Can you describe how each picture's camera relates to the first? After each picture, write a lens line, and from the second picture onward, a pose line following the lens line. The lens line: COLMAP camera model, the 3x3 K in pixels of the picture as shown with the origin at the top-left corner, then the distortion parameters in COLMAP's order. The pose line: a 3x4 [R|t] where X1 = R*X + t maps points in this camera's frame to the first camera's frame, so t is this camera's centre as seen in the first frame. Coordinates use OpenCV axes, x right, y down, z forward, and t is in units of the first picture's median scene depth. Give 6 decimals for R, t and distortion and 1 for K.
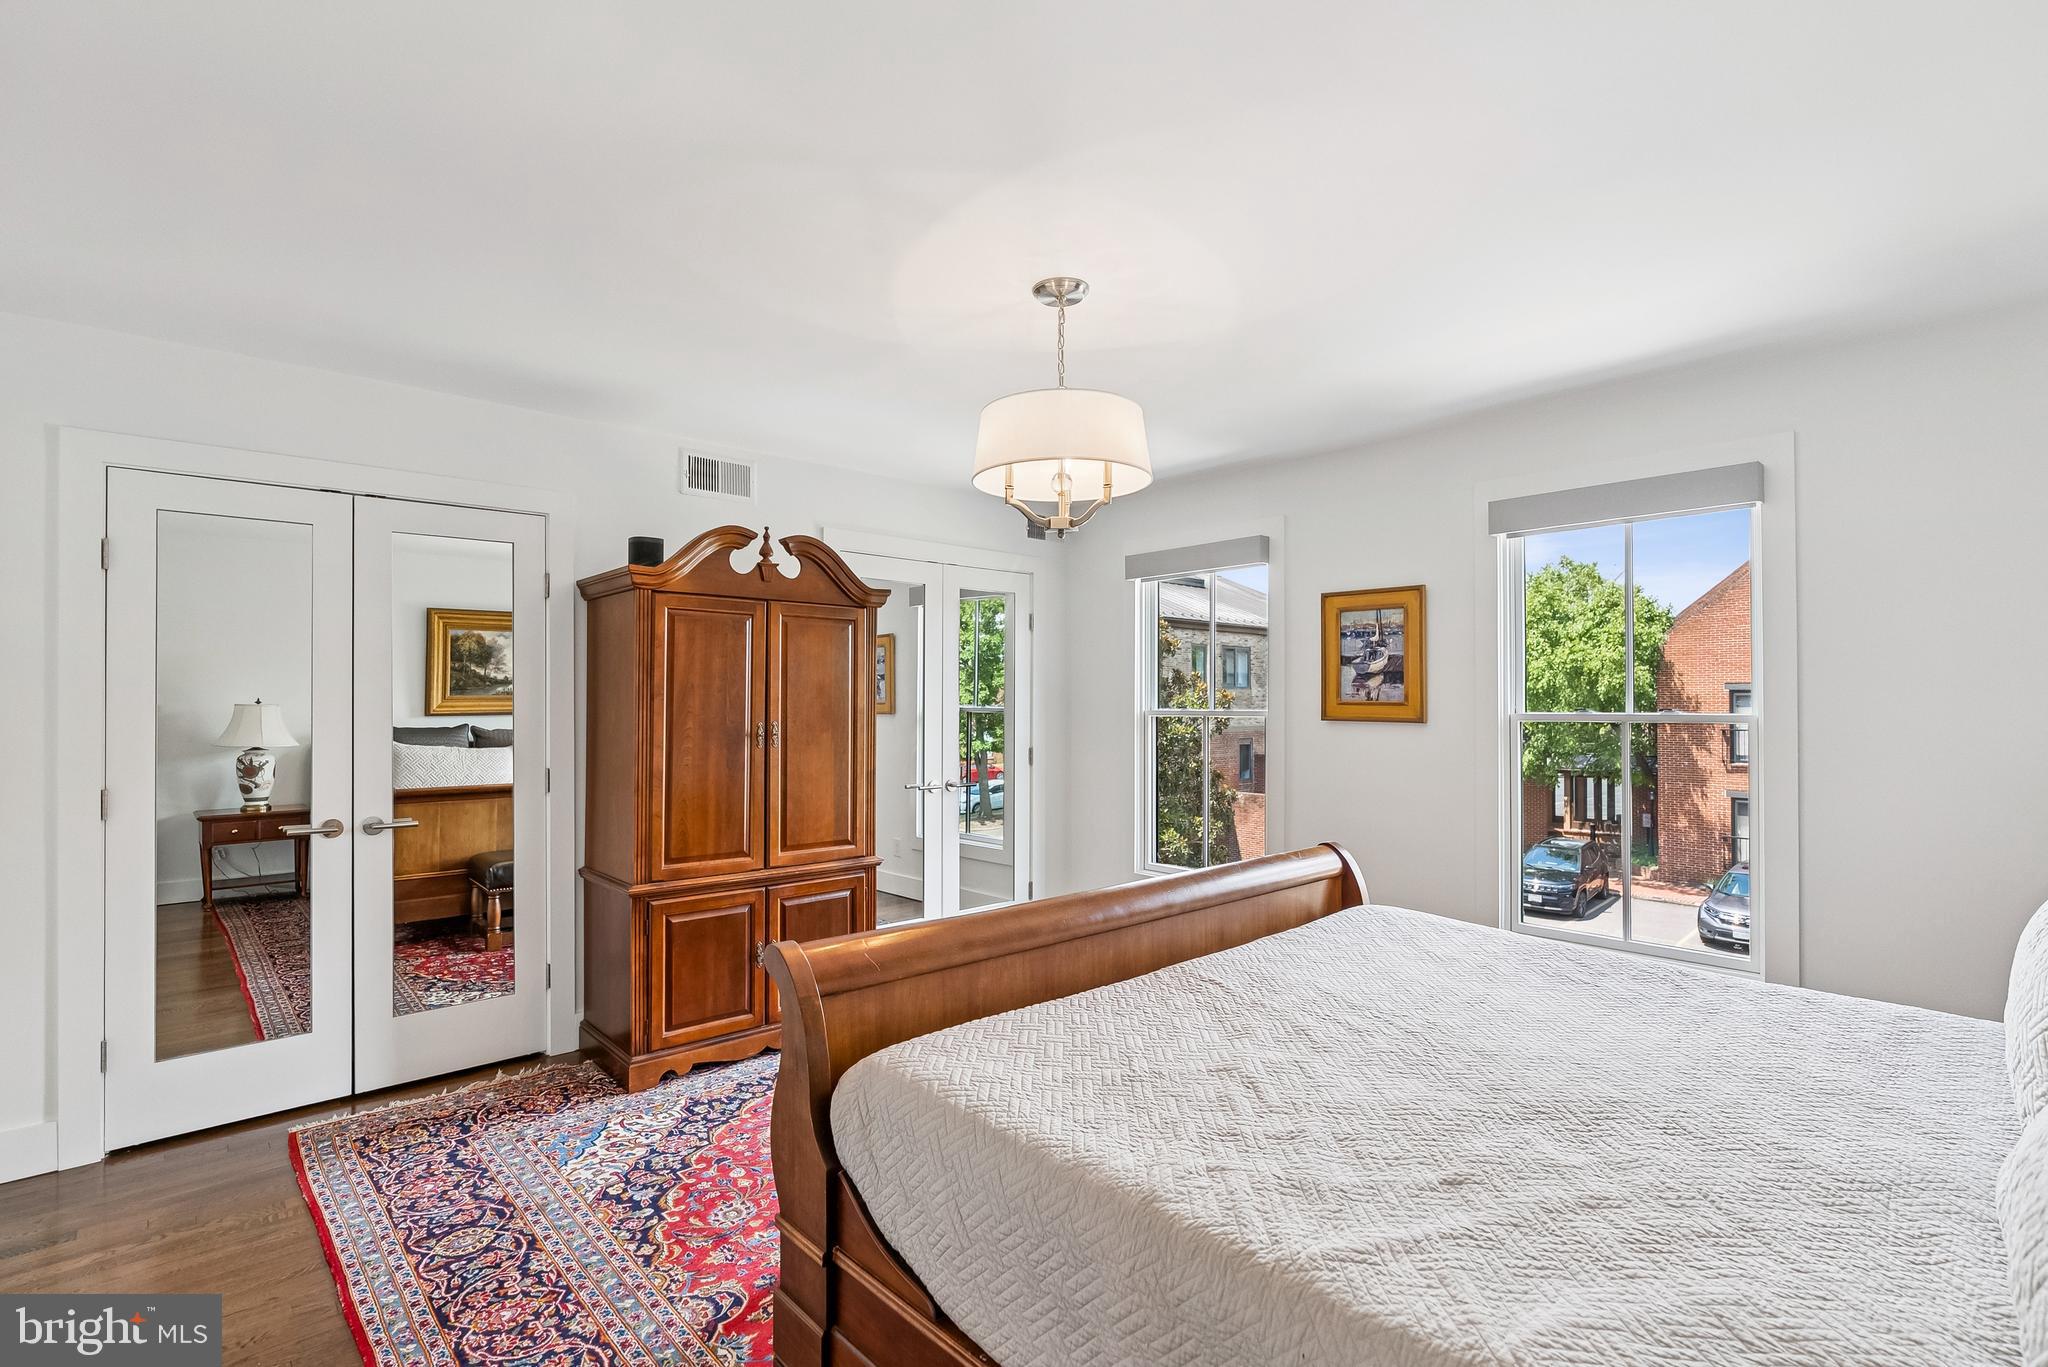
lens RADIAL K [[959.9, 0, 1015.7], [0, 959.9, 674.0], [0, 0, 1]] dist [0.000301, 0.000643]
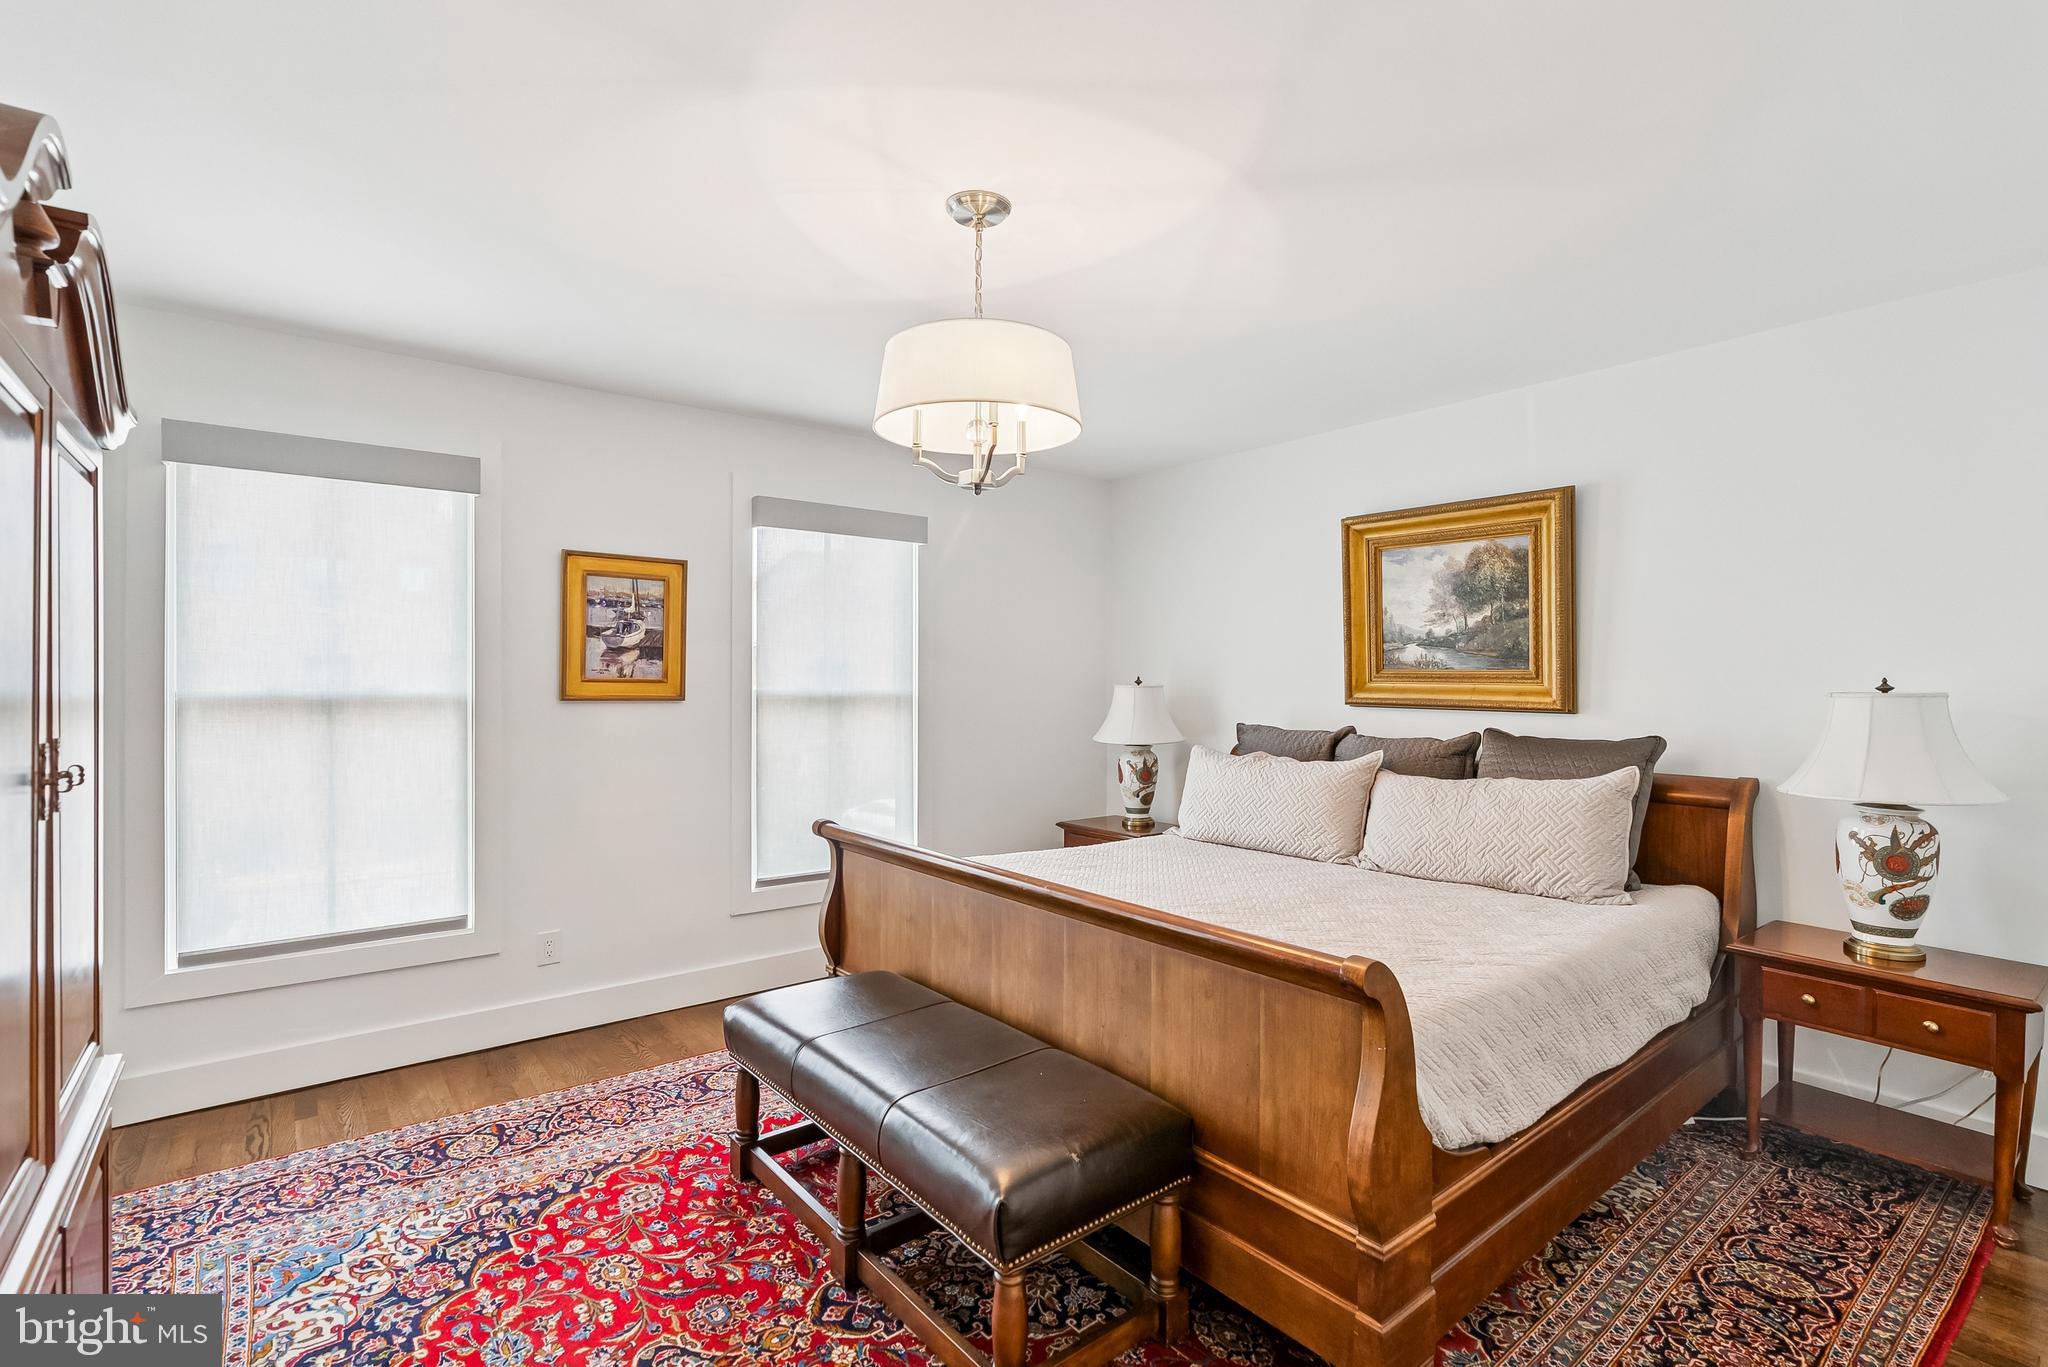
lens RADIAL K [[959.9, 0, 1015.7], [0, 959.9, 674.0], [0, 0, 1]] dist [0.000301, 0.000643]
pose [[0.056891, 0.005325, 0.998366, -0.523448], [-0.032655, 0.999461, -0.003470, 0.015604], [-0.997846, -0.032405, 0.057035, 0.579253]]
